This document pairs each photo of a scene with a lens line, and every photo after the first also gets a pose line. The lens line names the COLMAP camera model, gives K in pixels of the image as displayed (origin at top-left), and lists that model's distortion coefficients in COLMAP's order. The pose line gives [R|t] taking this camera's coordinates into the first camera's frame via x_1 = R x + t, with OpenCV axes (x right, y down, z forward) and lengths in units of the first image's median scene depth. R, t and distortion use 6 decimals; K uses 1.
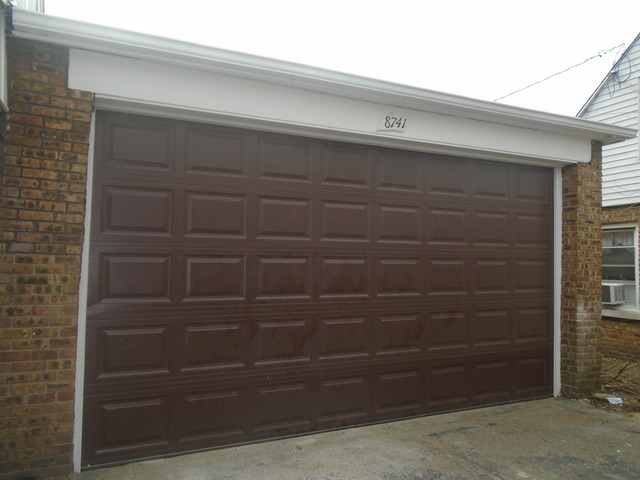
lens RADIAL K [[490.5, 0, 317.7], [0, 490.5, 236.9], [0, 0, 1]] dist [-0.002774, -0.003332]
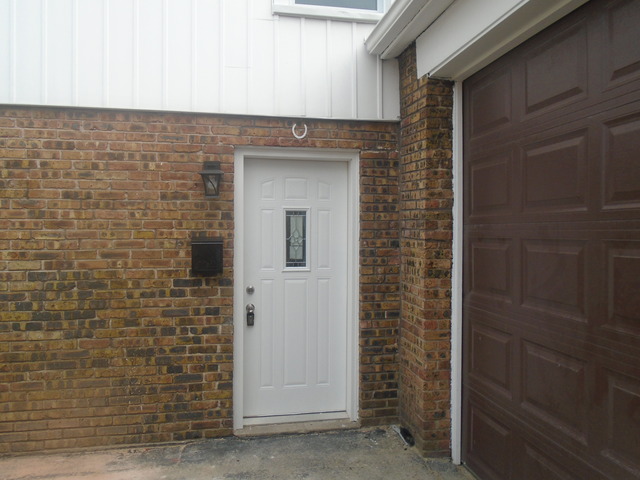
lens RADIAL K [[490.5, 0, 320.0], [0, 490.5, 241.1], [0, 0, 1]] dist [-0.002774, -0.003332]
pose [[-0.245087, -0.002015, -0.969499, 0.526077], [0.026680, 0.999605, -0.008822, 0.040554], [0.969134, -0.028028, -0.244937, 0.998661]]
